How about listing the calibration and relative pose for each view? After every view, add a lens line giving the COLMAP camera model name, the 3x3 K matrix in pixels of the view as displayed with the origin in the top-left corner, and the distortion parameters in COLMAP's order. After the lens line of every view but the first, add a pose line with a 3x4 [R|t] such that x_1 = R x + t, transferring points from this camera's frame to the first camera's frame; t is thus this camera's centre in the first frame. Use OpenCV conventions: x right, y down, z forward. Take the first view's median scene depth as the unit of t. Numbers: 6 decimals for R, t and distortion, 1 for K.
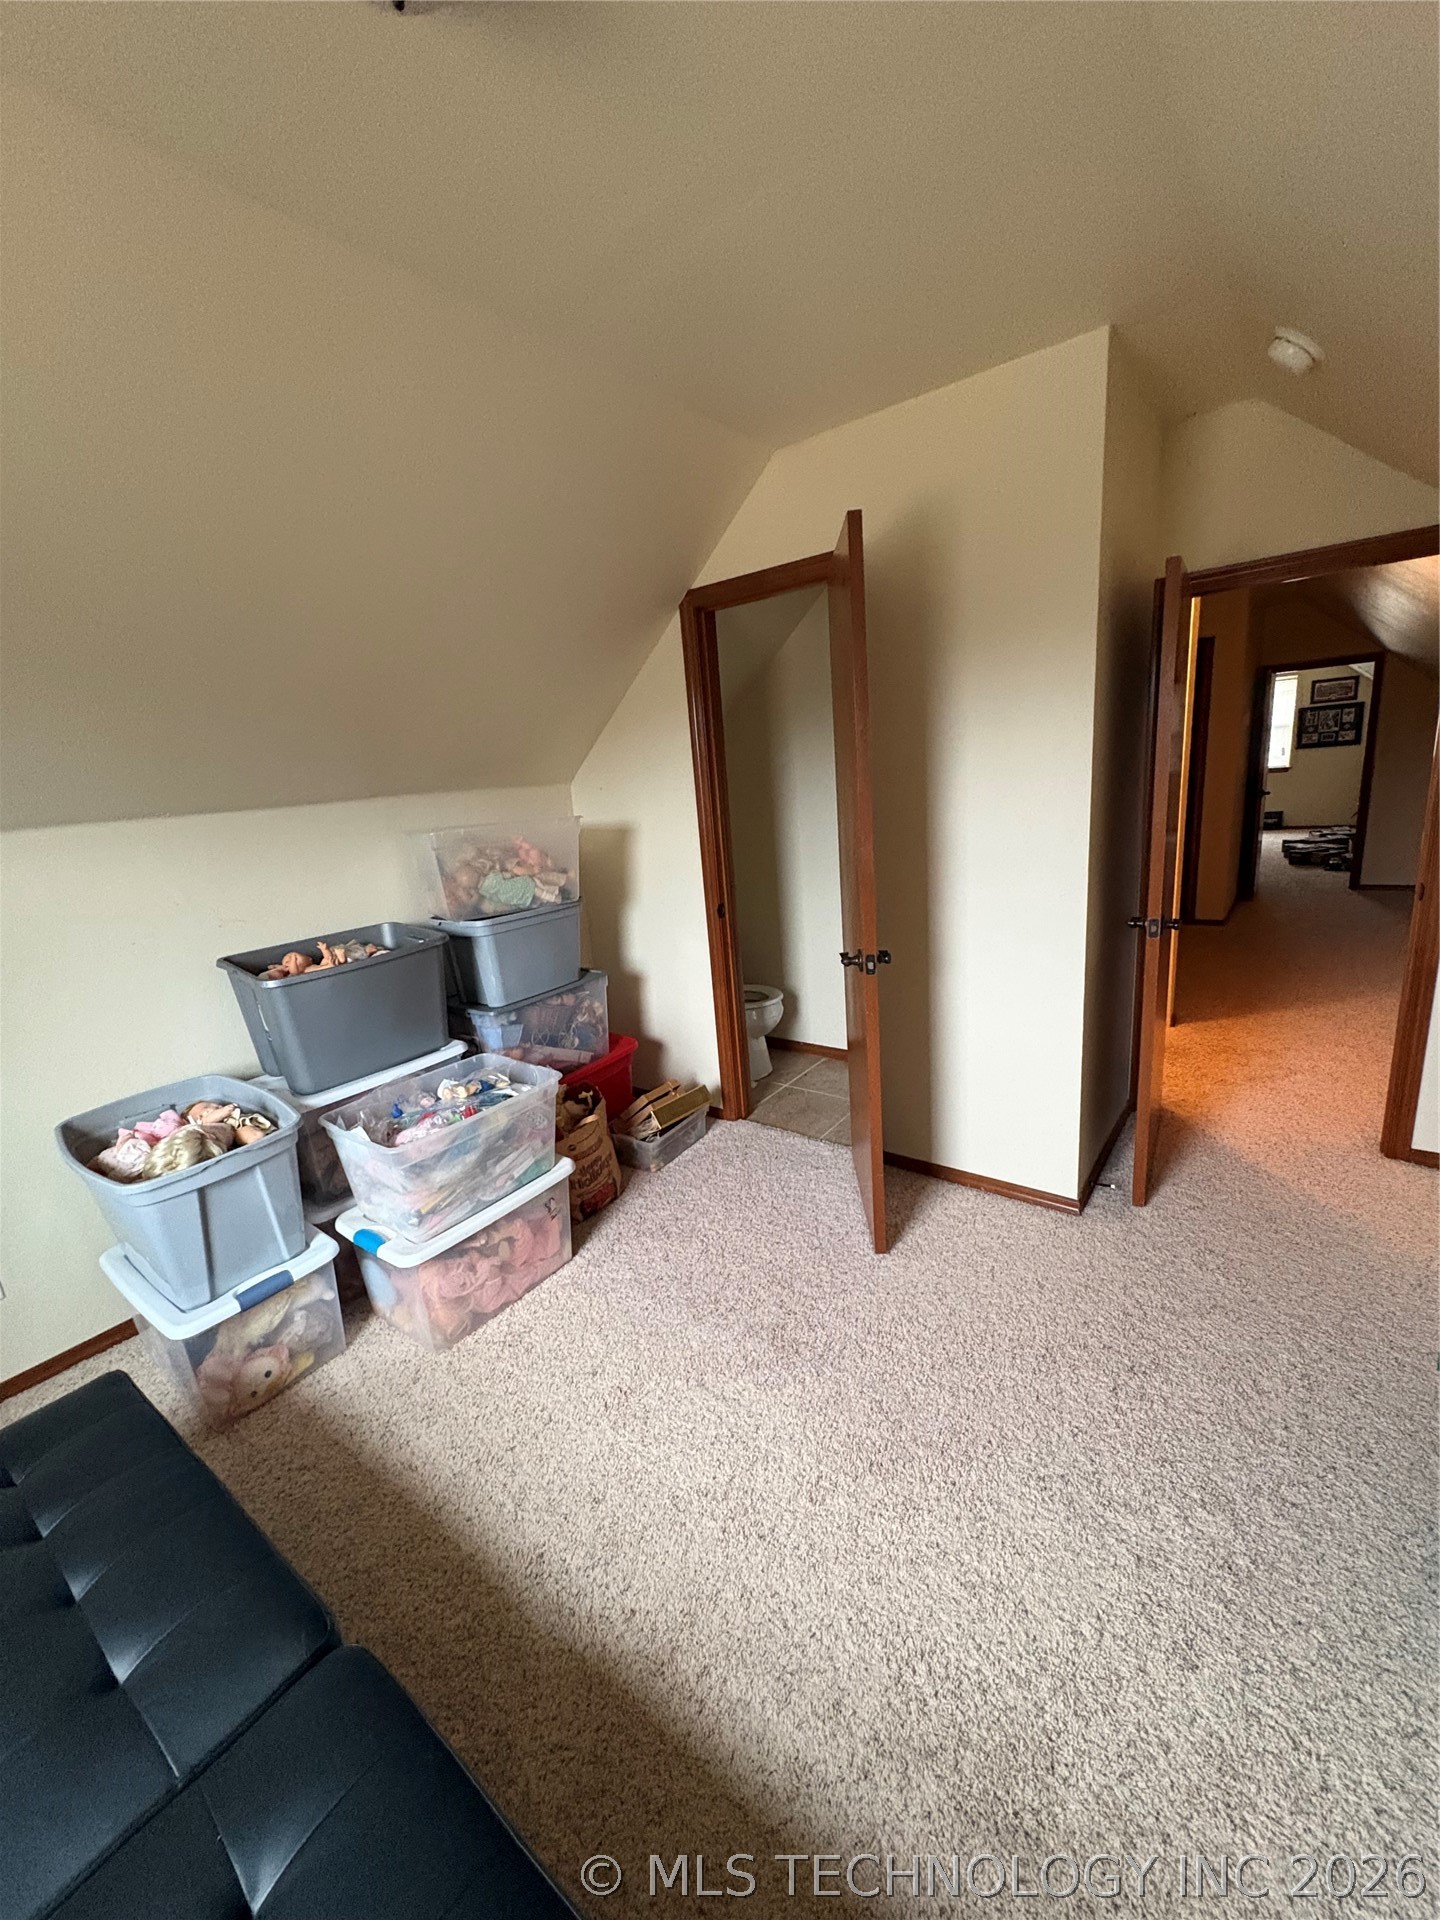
lens RADIAL K [[774.7, 0, 718.2], [0, 774.7, 964.3], [0, 0, 1]] dist [0.002042, 0.000413]
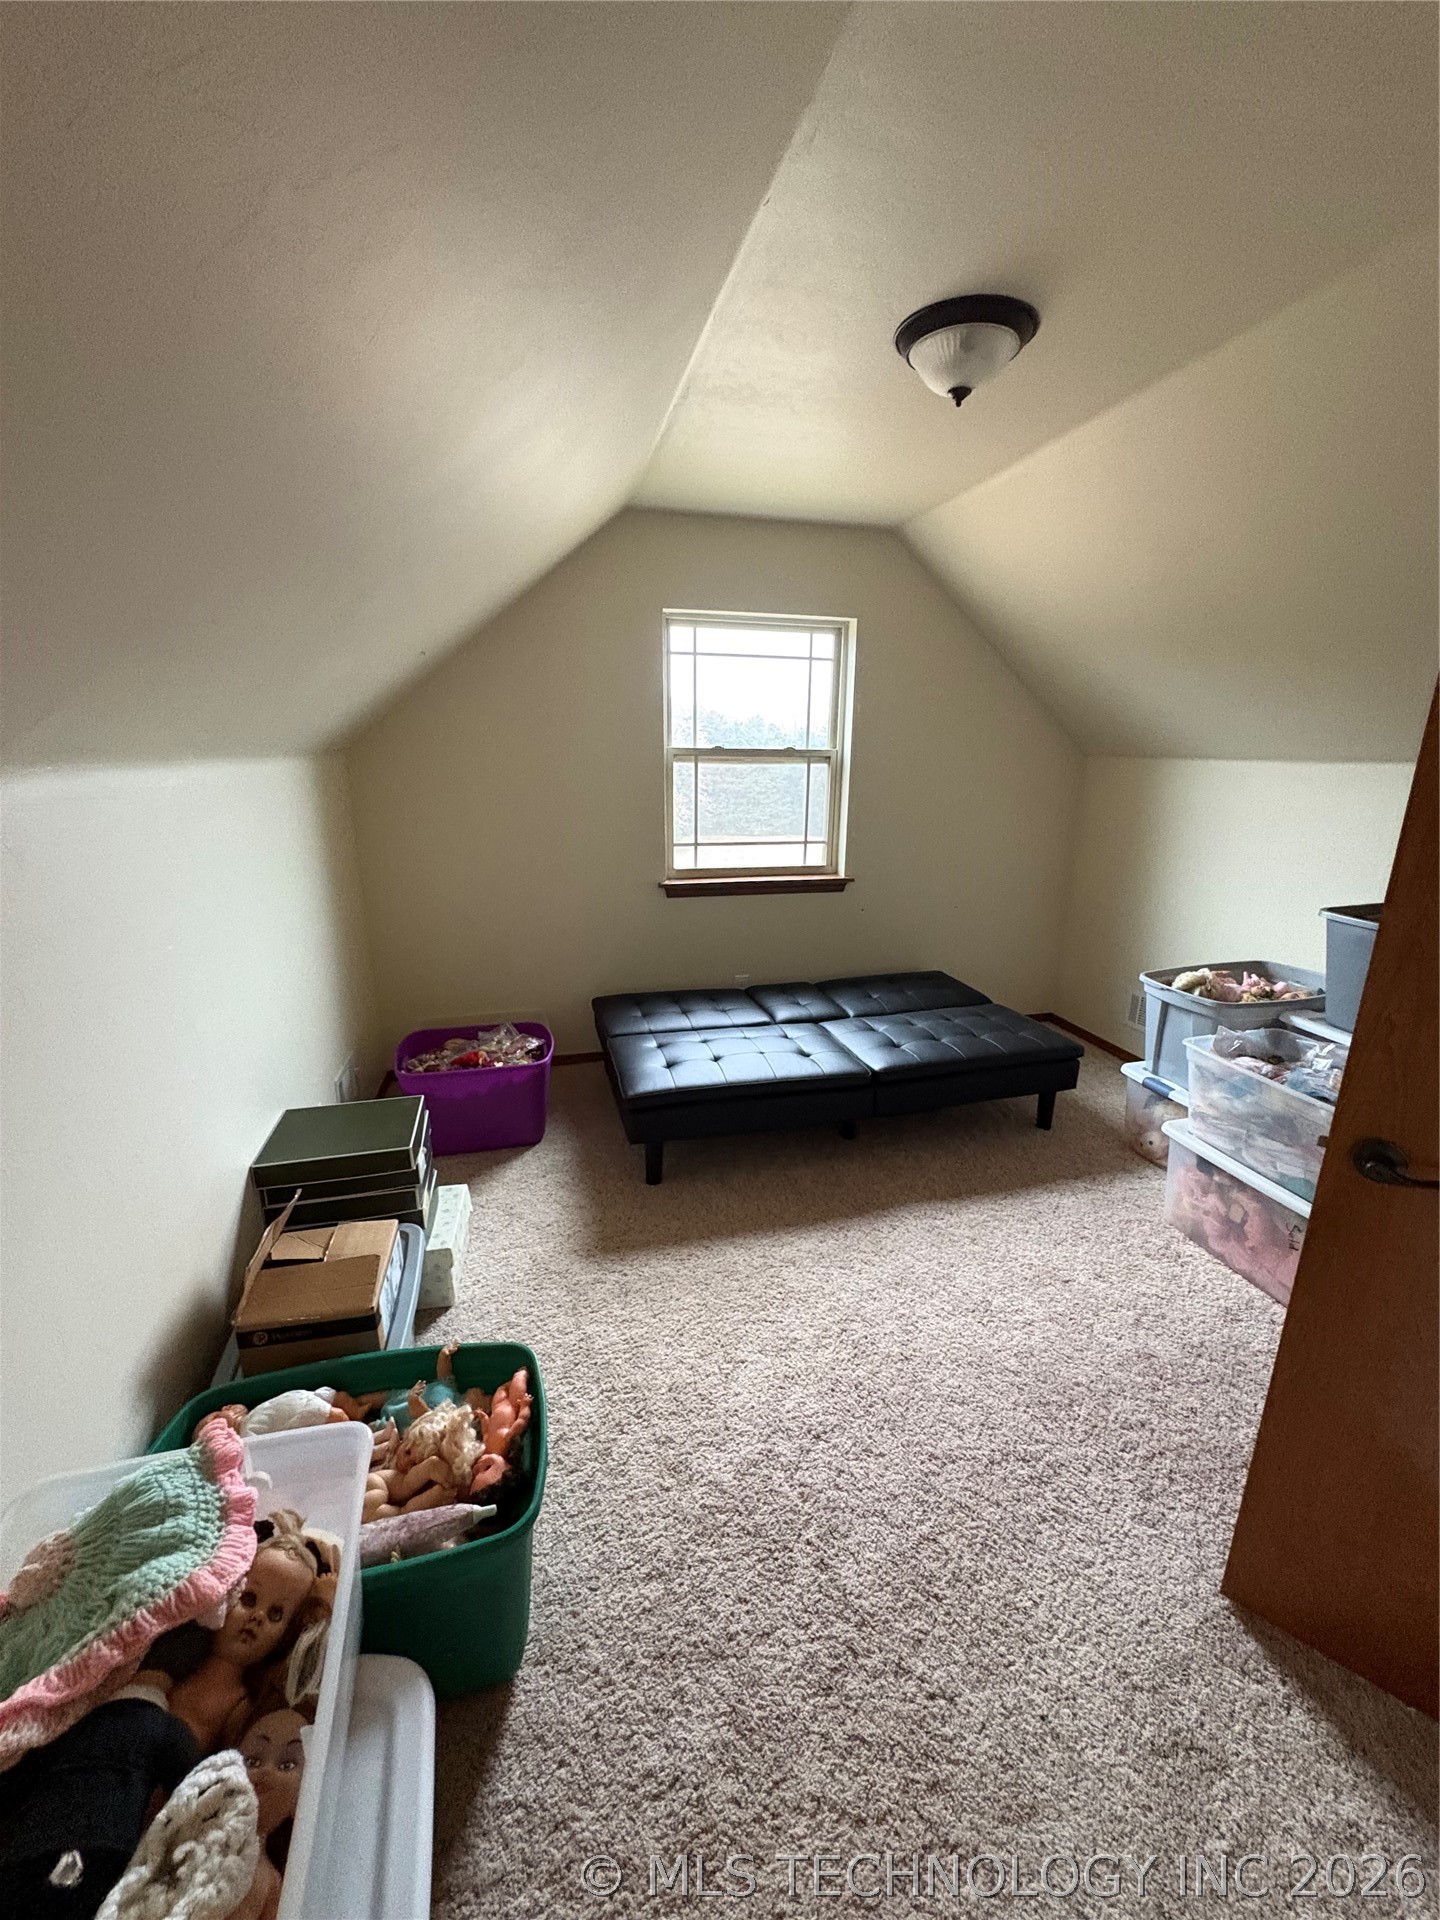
lens RADIAL K [[774.7, 0, 722.2], [0, 774.7, 957.8], [0, 0, 1]] dist [0.002042, 0.000413]
pose [[-0.617635, 0.271912, -0.737964, 0.828191], [-0.154200, 0.878250, 0.452659, -0.294167], [0.771200, 0.393372, -0.500509, 0.872253]]
